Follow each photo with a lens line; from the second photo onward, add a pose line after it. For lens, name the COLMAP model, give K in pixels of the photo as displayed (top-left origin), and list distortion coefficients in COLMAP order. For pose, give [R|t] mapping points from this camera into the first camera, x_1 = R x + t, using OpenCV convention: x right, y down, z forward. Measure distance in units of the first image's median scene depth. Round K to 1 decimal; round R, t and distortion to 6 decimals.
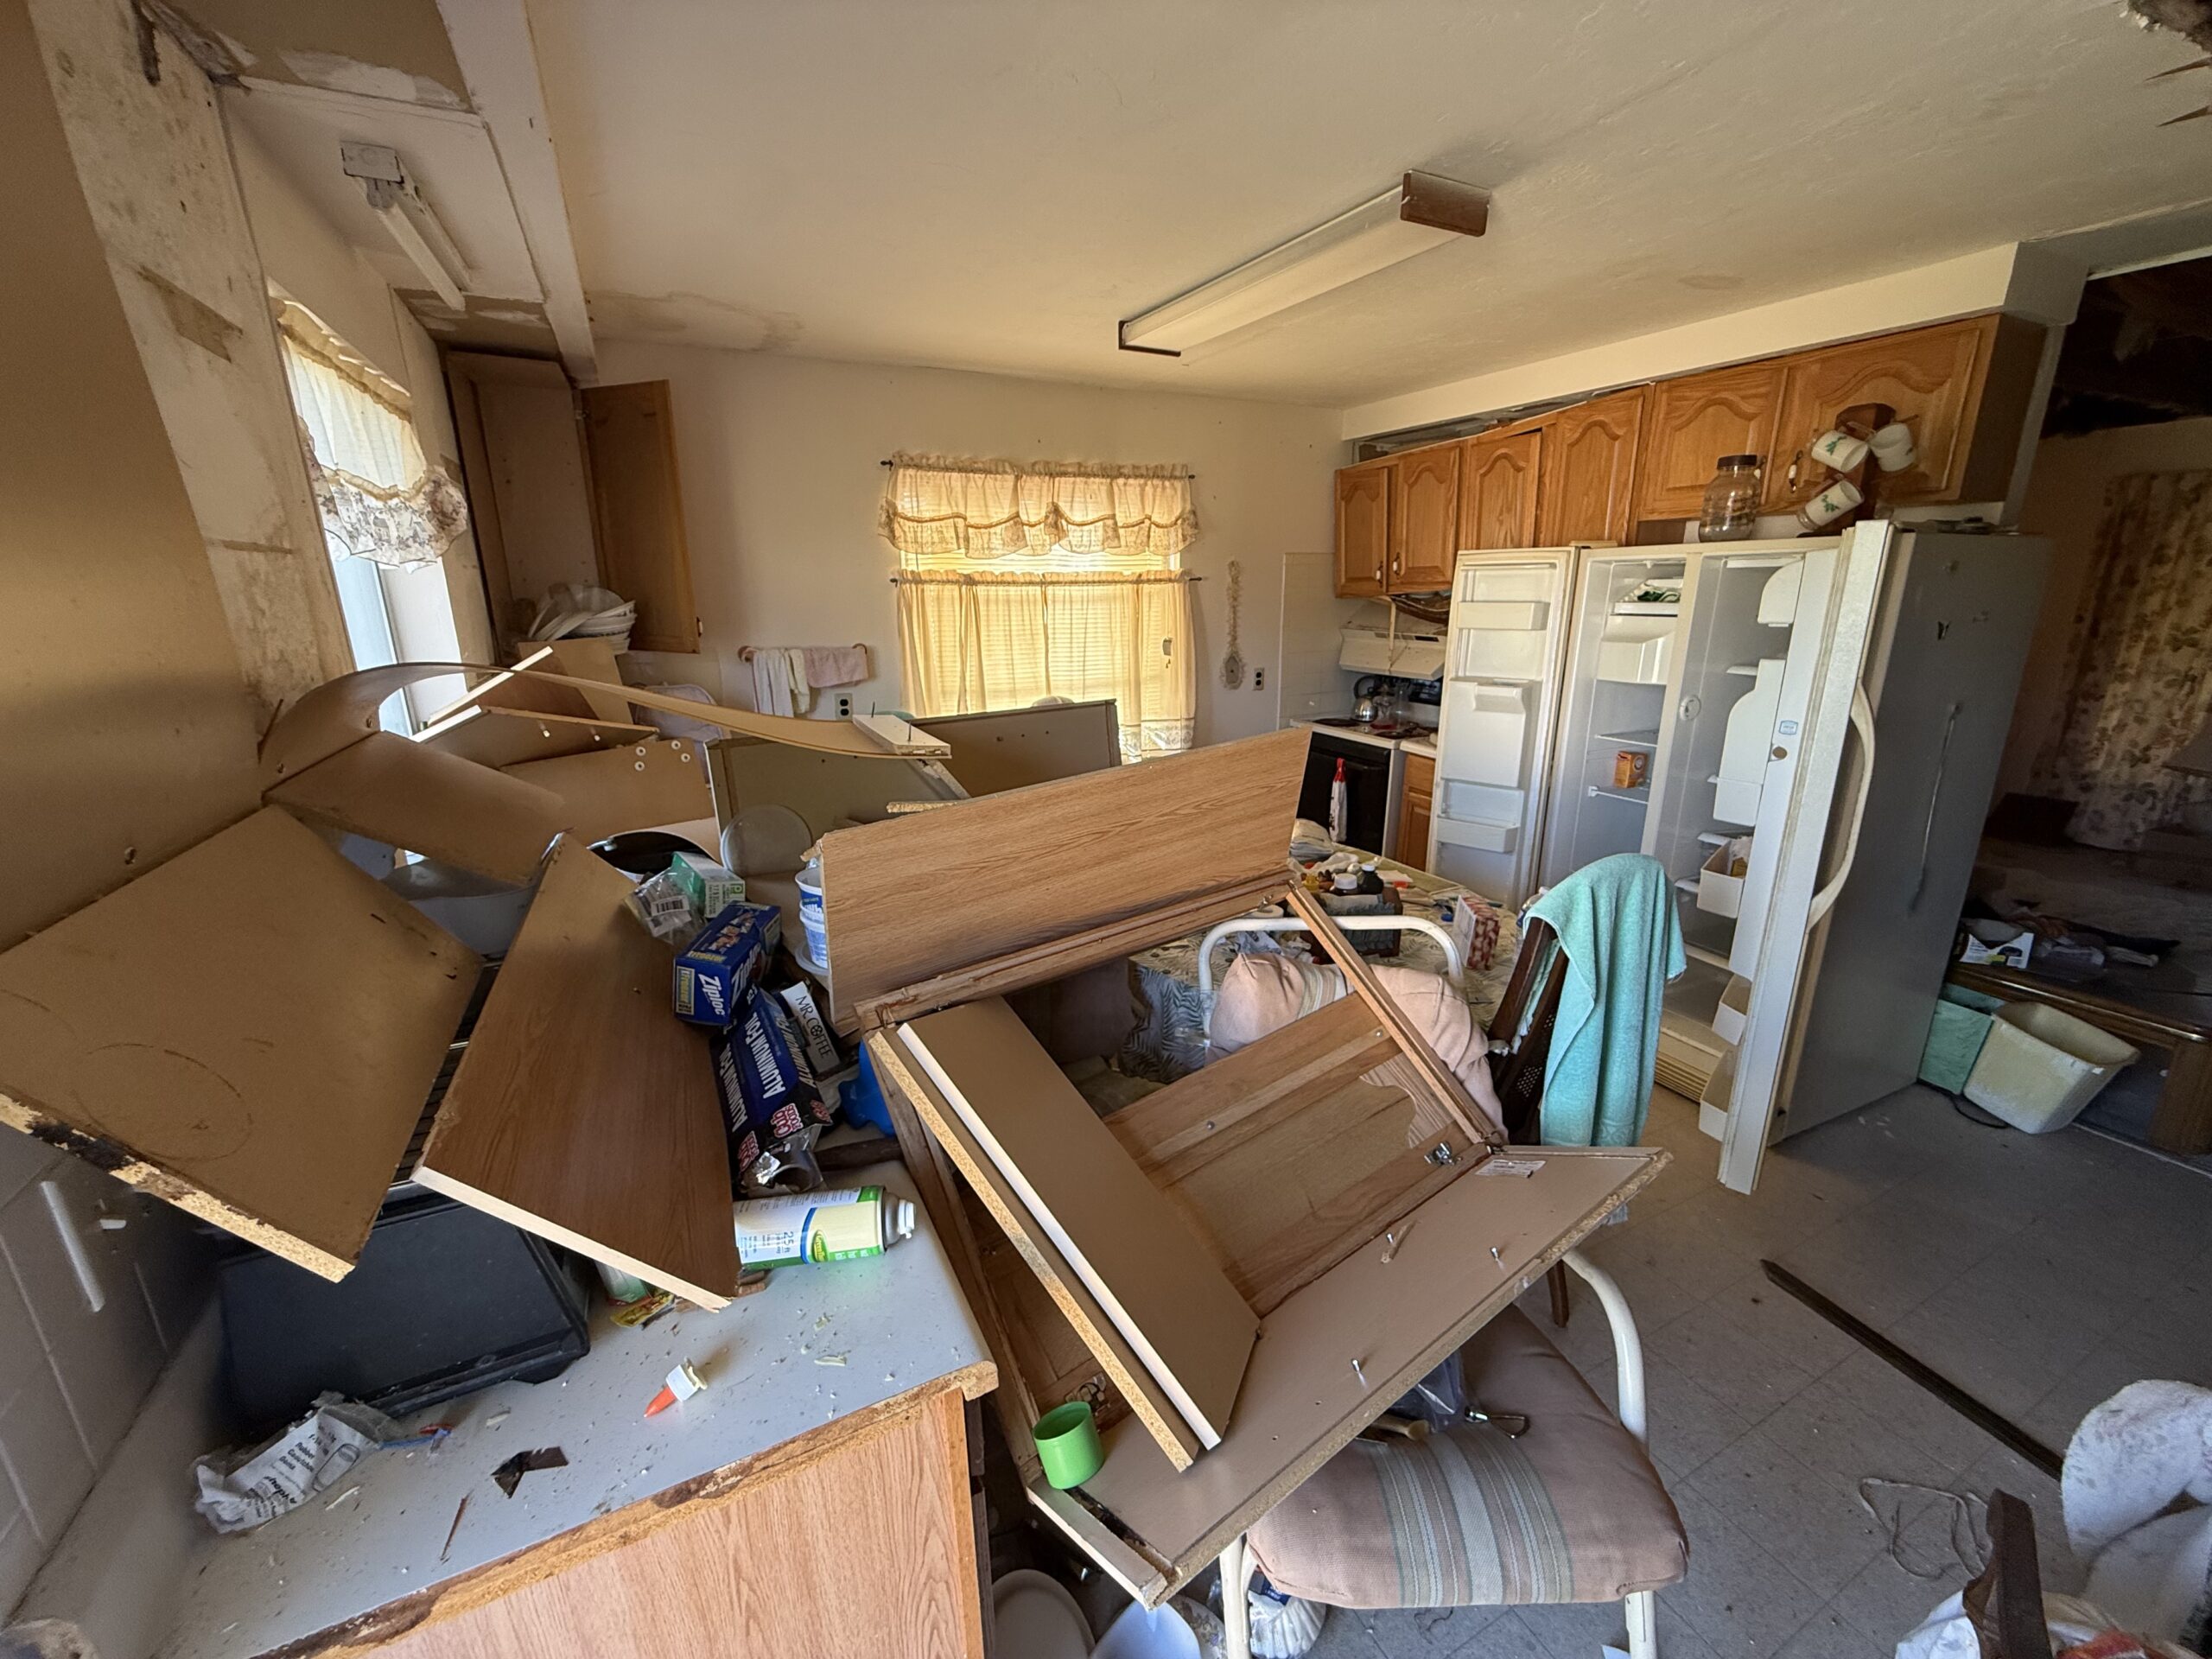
lens RADIAL K [[881.3, 0, 1100.6], [0, 881.3, 827.0], [0, 0, 1]] dist [0.001380, -0.000477]
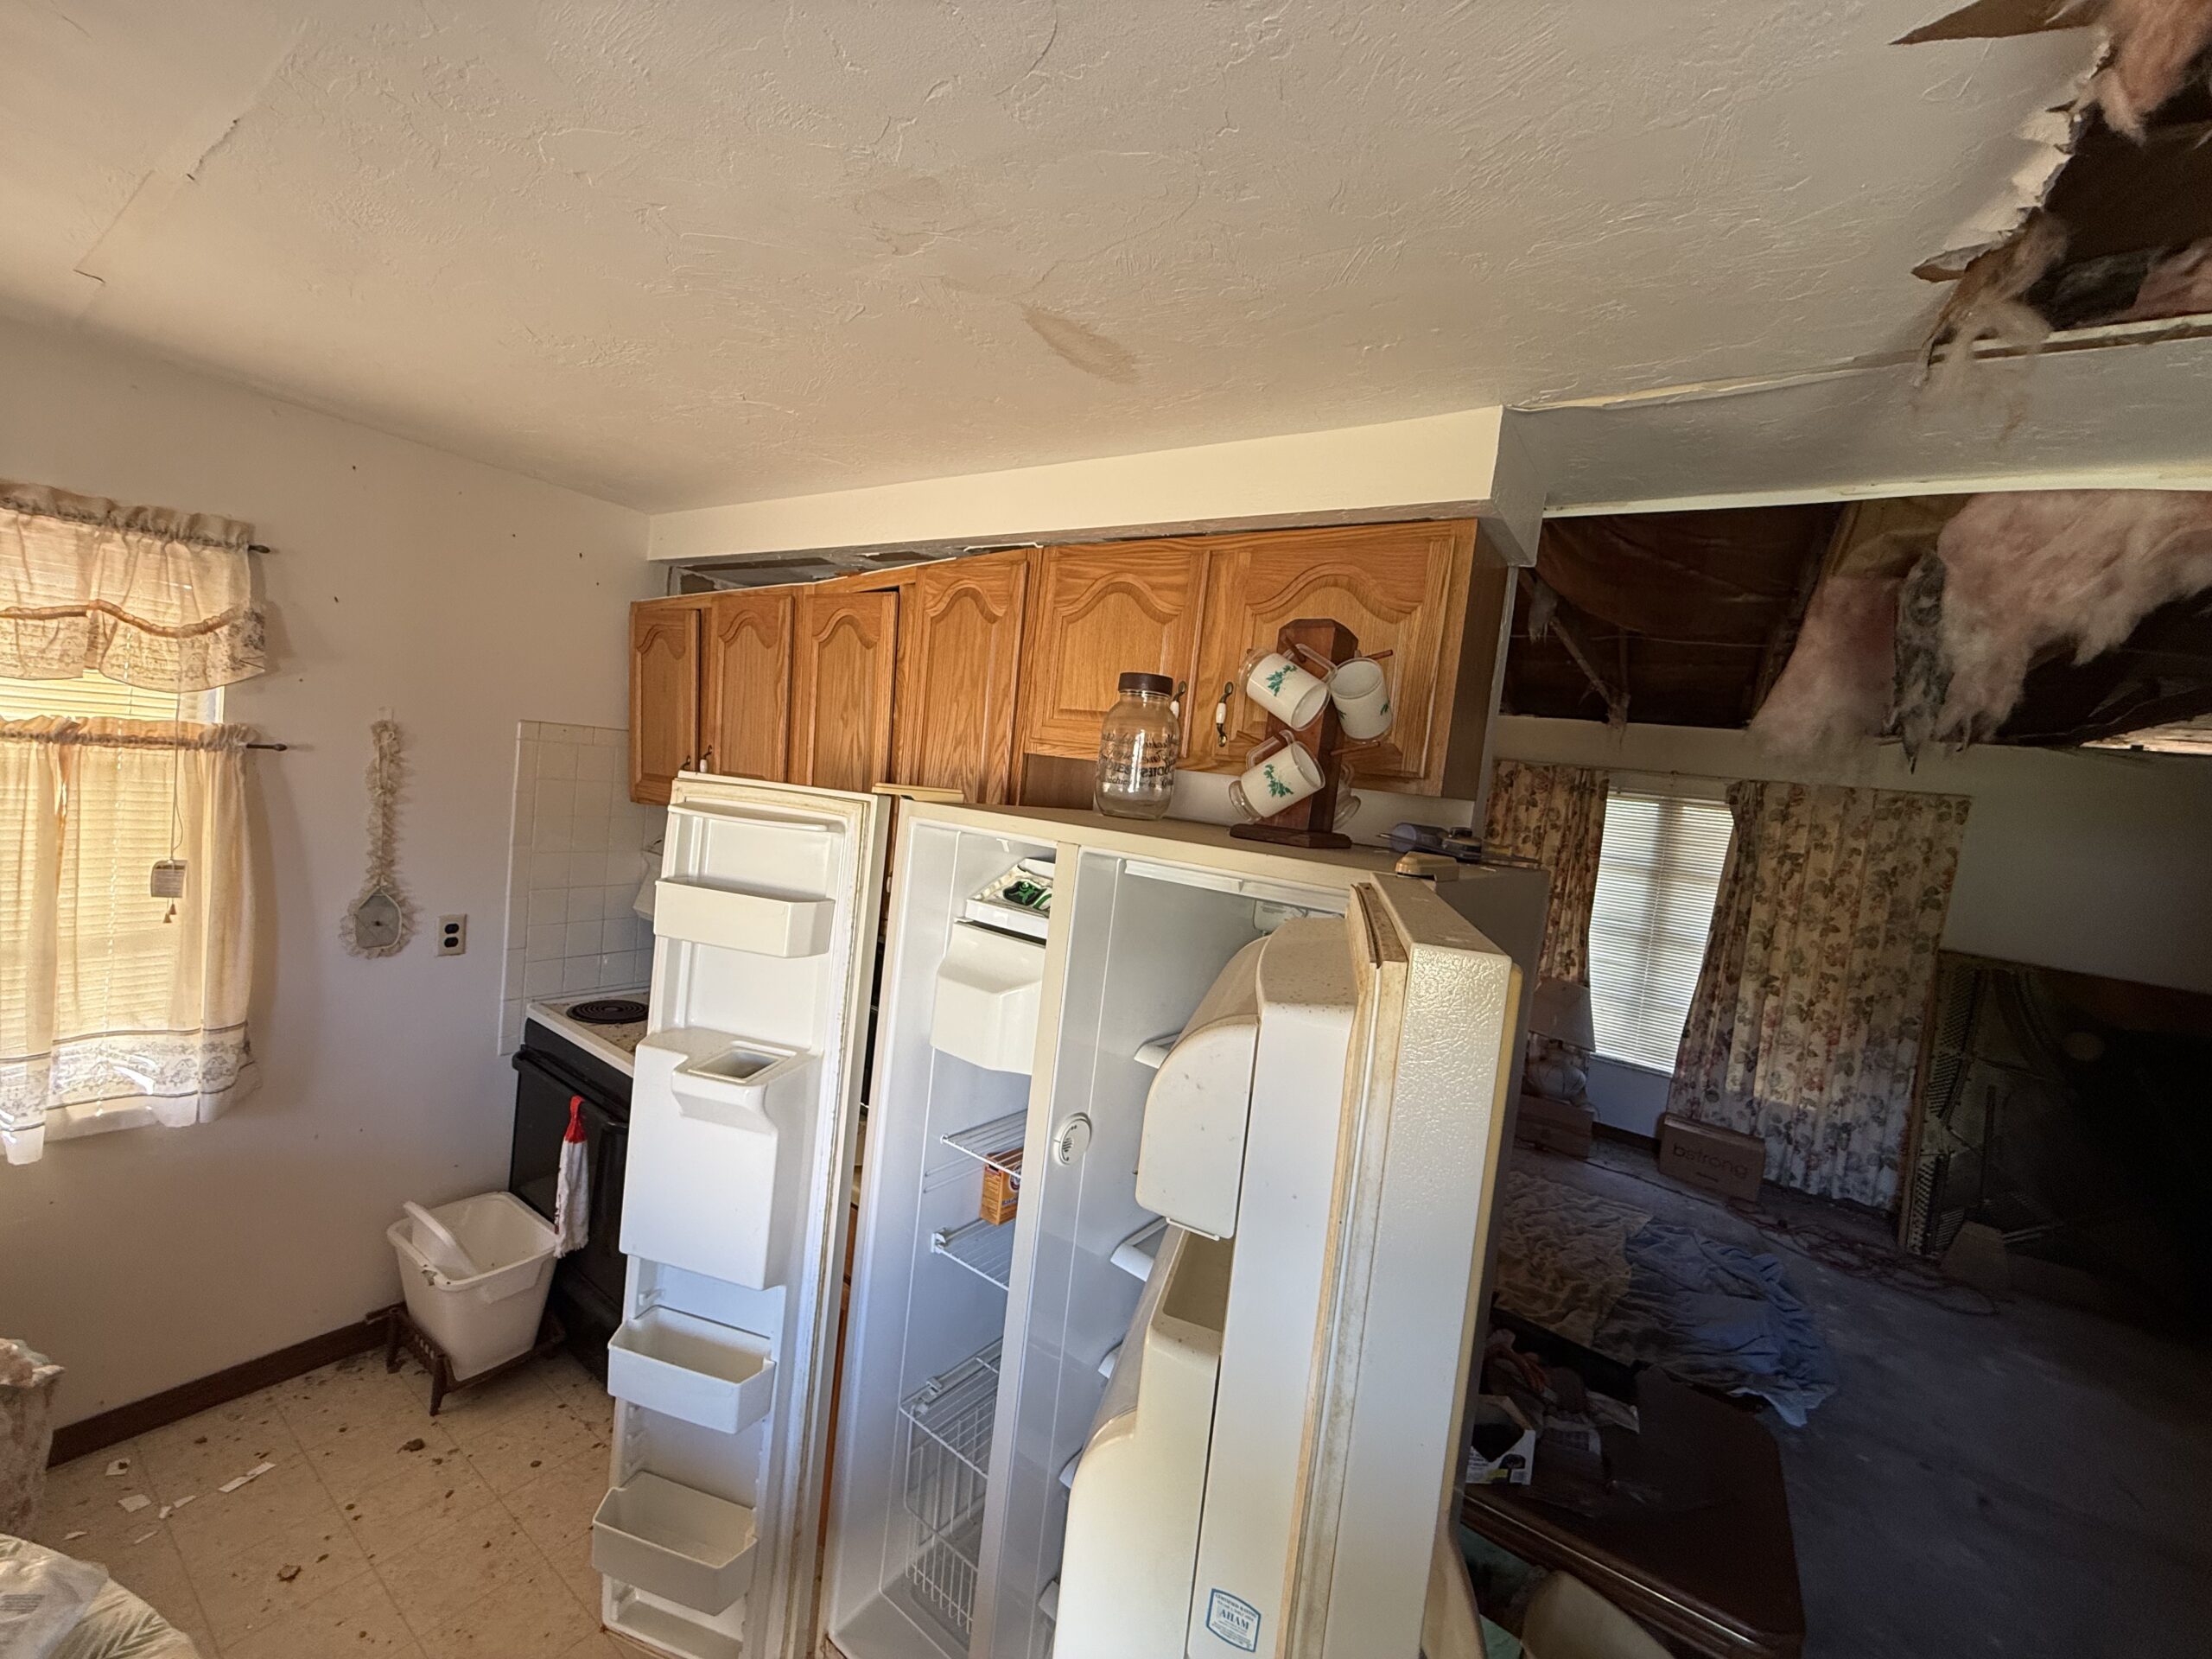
lens RADIAL K [[881.3, 0, 1100.4], [0, 881.3, 829.5], [0, 0, 1]] dist [0.001380, -0.000477]
pose [[0.869744, 0.076365, 0.487558, 0.410874], [0.010651, 0.984820, -0.173250, -0.213466], [-0.493388, 0.155876, 0.855729, 0.519259]]
